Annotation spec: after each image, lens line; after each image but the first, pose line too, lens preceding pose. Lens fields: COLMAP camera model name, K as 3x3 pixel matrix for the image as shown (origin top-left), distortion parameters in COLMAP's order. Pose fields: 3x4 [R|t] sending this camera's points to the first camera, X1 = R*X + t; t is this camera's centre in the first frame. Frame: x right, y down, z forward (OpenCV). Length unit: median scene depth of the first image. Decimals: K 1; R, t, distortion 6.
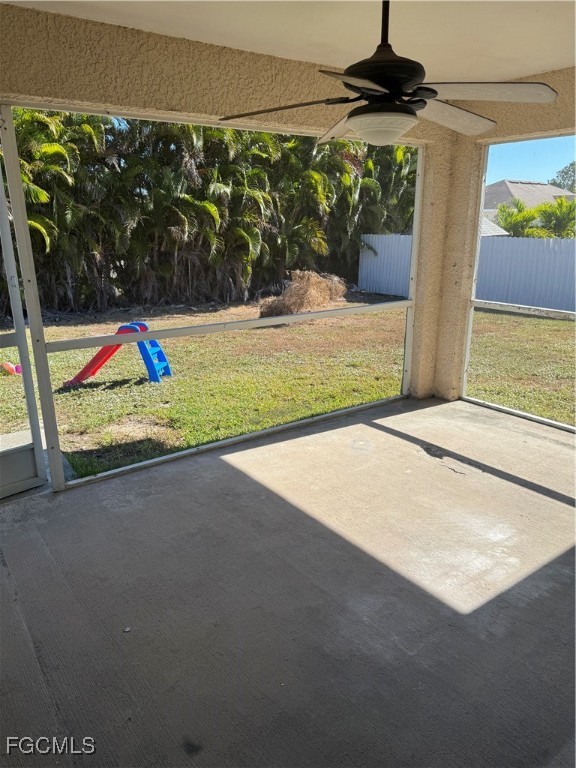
lens RADIAL K [[535.7, 0, 288.0], [0, 535.7, 384.0], [0, 0, 1]] dist [0.009385, 0.001359]
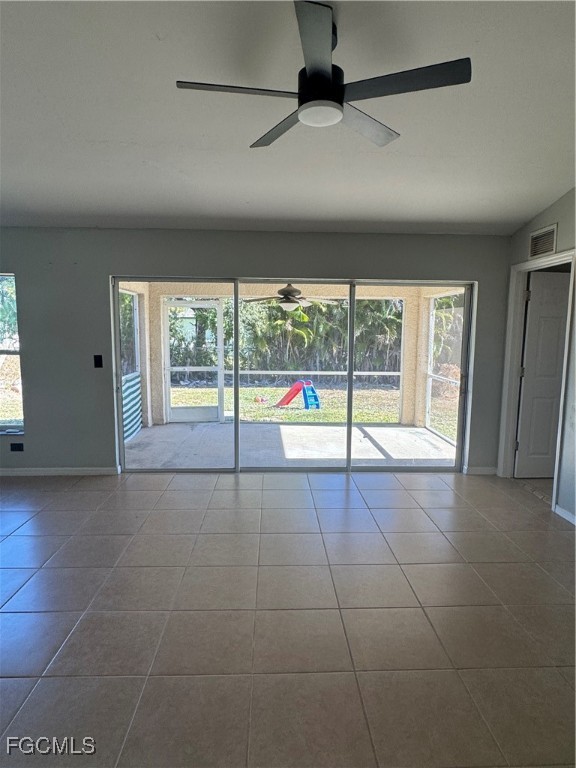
lens RADIAL K [[449.8, 0, 288.0], [0, 449.8, 384.0], [0, 0, 1]] dist [0.003190, 0.000413]
pose [[0.825215, 0.078406, -0.559350, 0.322893], [-0.175619, 0.976849, -0.122165, 0.063111], [0.536822, 0.199045, 0.819880, -0.223633]]
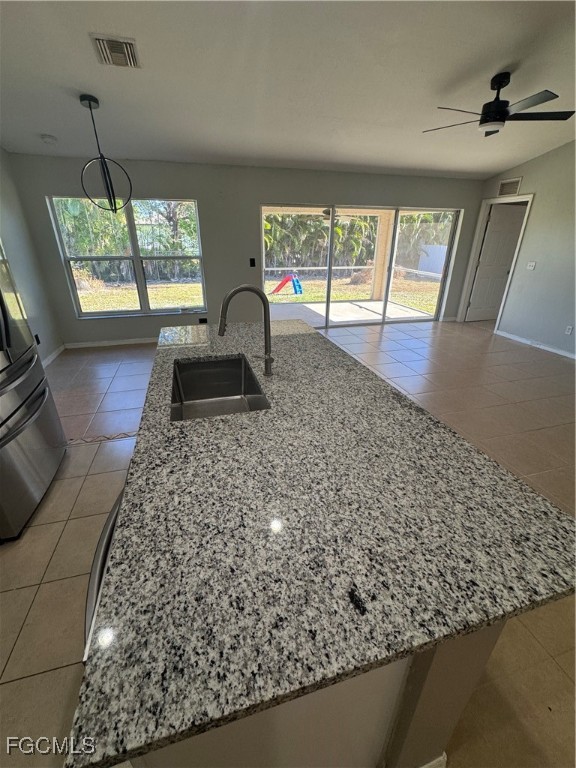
lens RADIAL K [[328.4, 0, 288.0], [0, 328.4, 384.0], [0, 0, 1]] dist [-0.002128, -0.000350]
pose [[0.935903, 0.154091, -0.316768, 0.190017], [-0.110738, 0.982360, 0.150686, 0.111710], [0.334400, -0.105949, 0.936457, -0.404980]]
